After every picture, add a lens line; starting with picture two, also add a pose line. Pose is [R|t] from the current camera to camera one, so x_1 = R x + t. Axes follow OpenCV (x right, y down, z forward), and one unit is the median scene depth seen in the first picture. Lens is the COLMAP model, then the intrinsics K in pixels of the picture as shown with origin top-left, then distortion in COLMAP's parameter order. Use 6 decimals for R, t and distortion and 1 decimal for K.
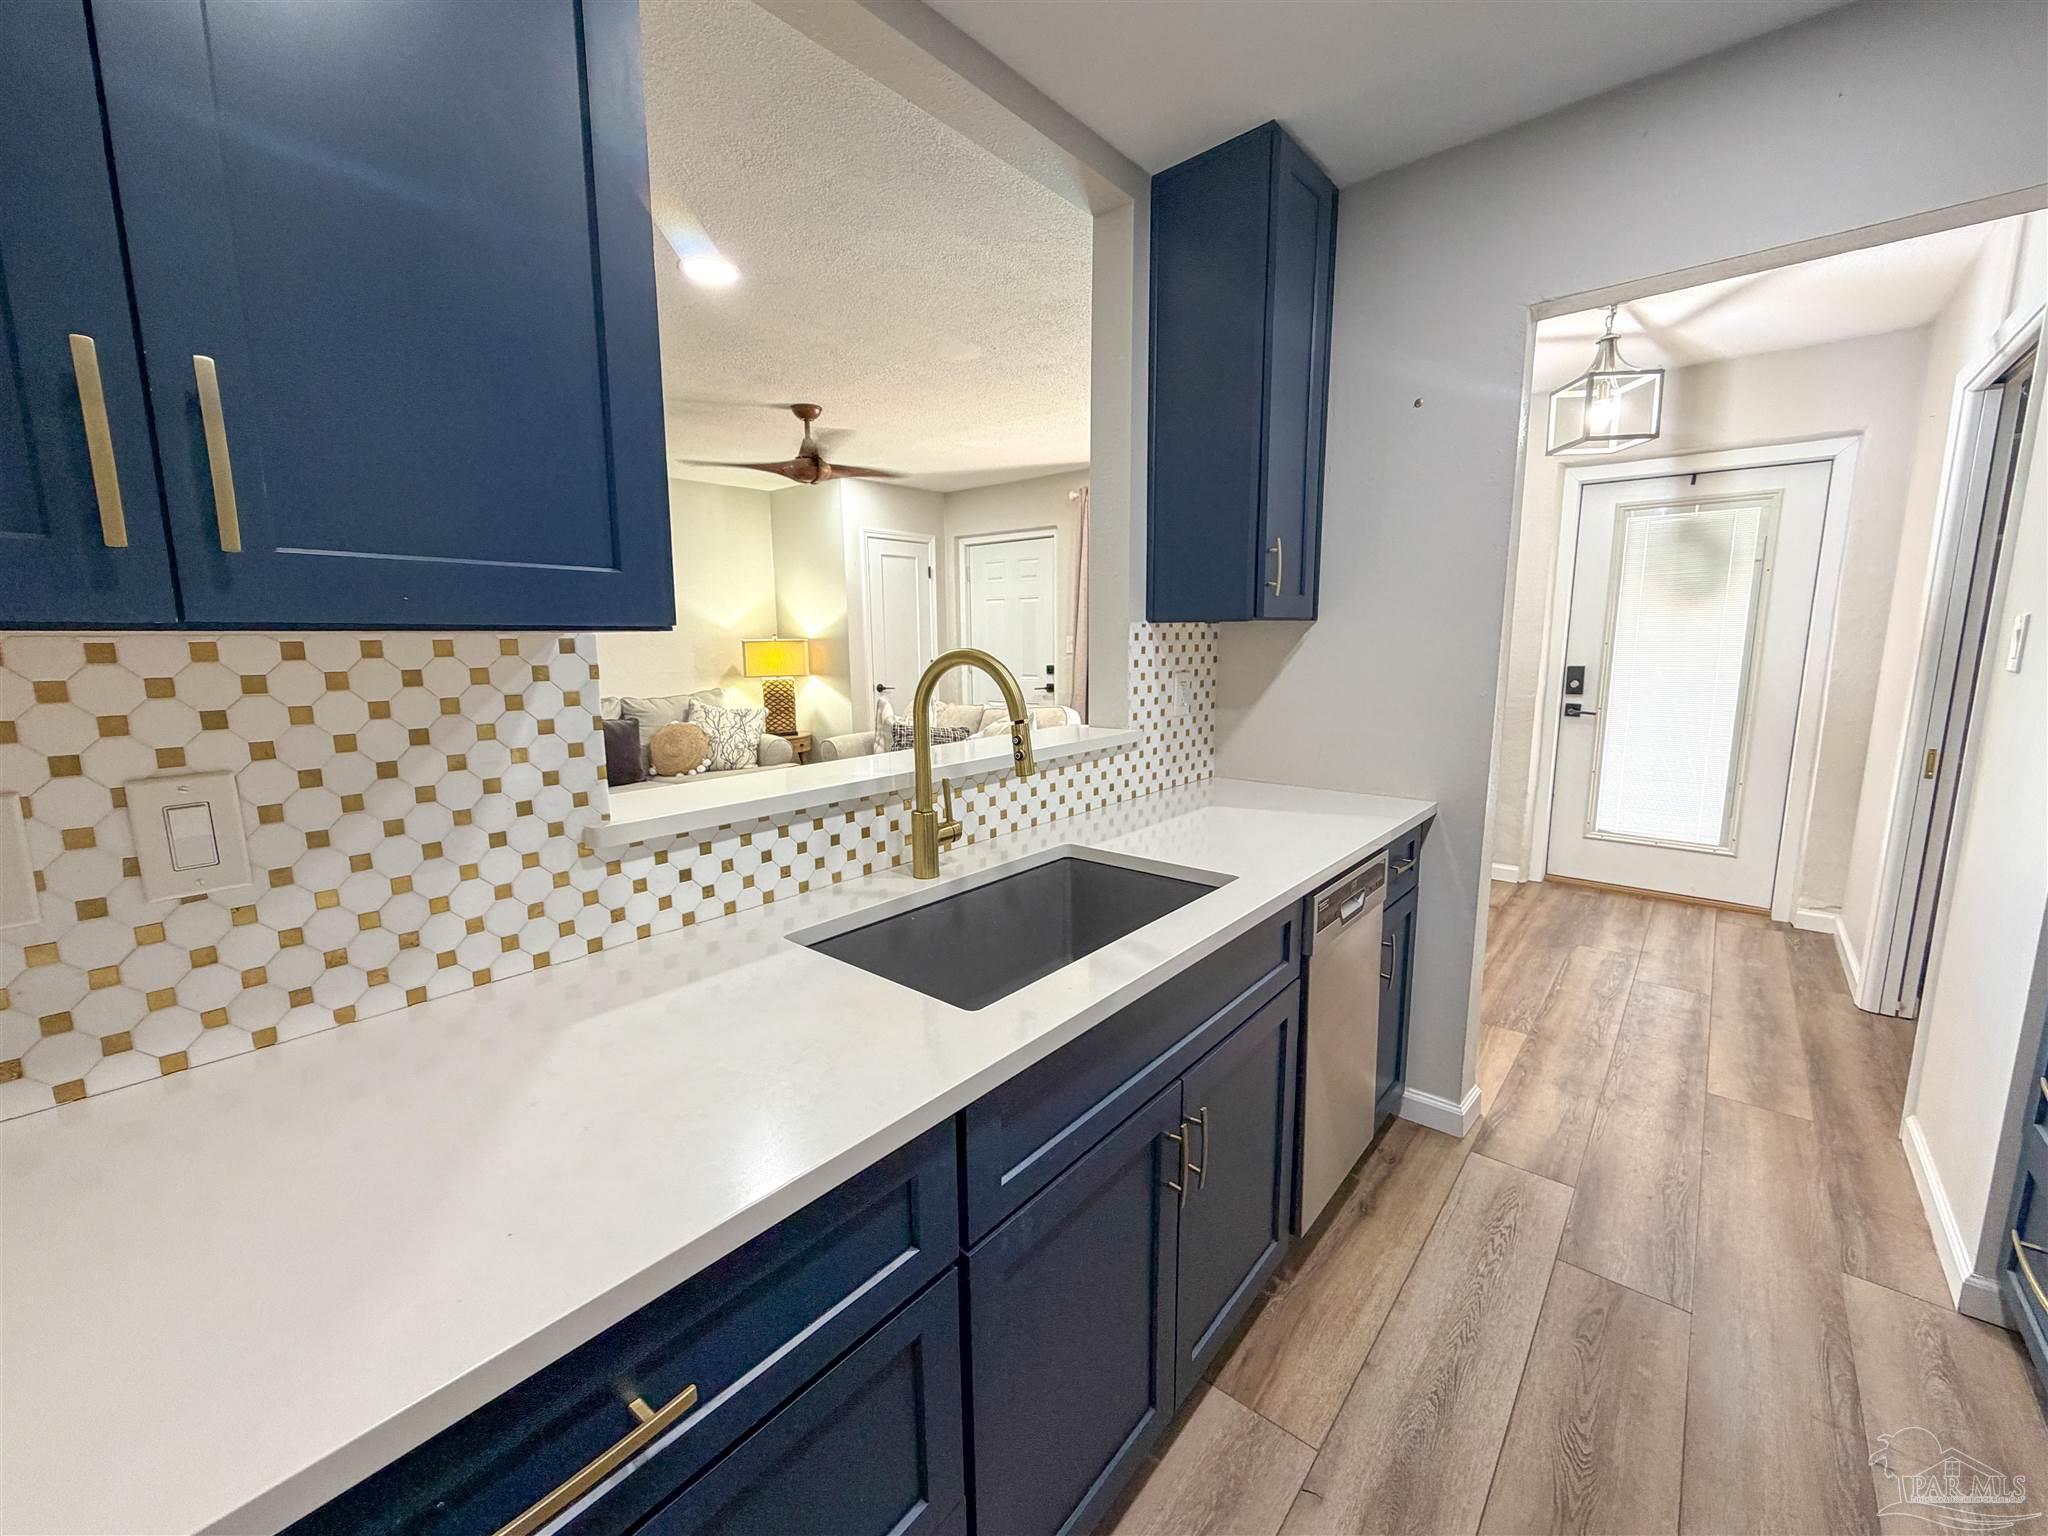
lens RADIAL K [[821.3, 0, 1019.1], [0, 821.3, 763.7], [0, 0, 1]] dist [-0.000951, -0.000481]
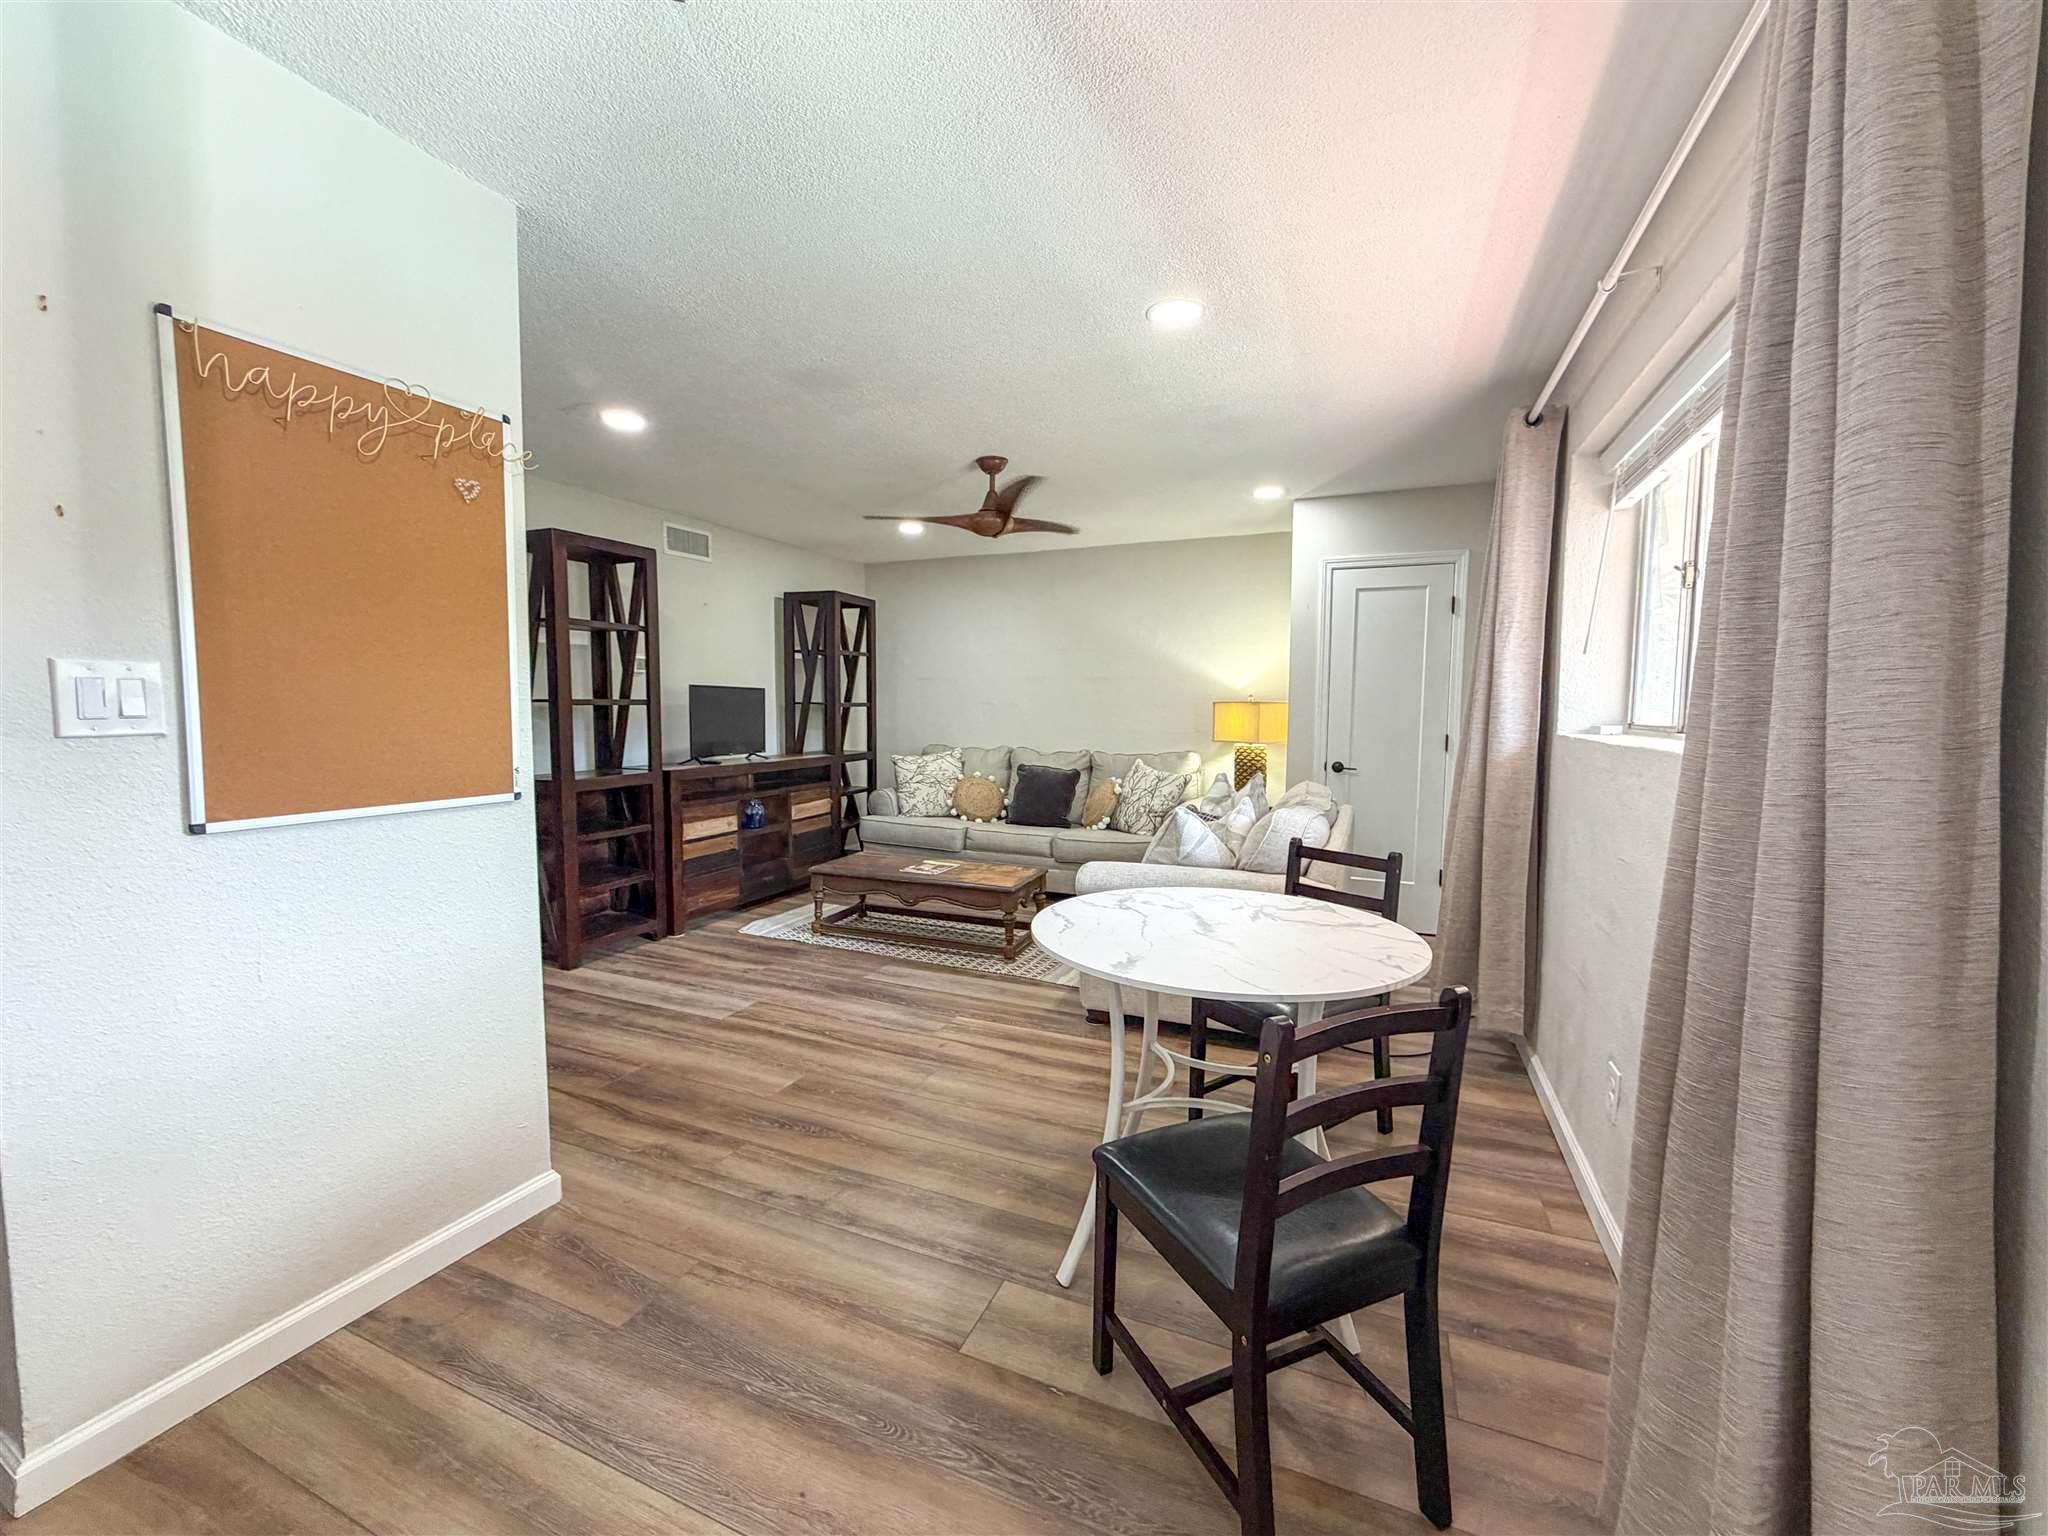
lens RADIAL K [[810.2, 0, 1032.5], [0, 810.2, 761.2], [0, 0, 1]] dist [0.000215, -0.000029]
pose [[0.312235, 0.082164, -0.946445, 0.479110], [-0.159070, 0.986710, 0.033181, -0.083861], [0.936593, 0.140191, 0.321155, 0.543633]]
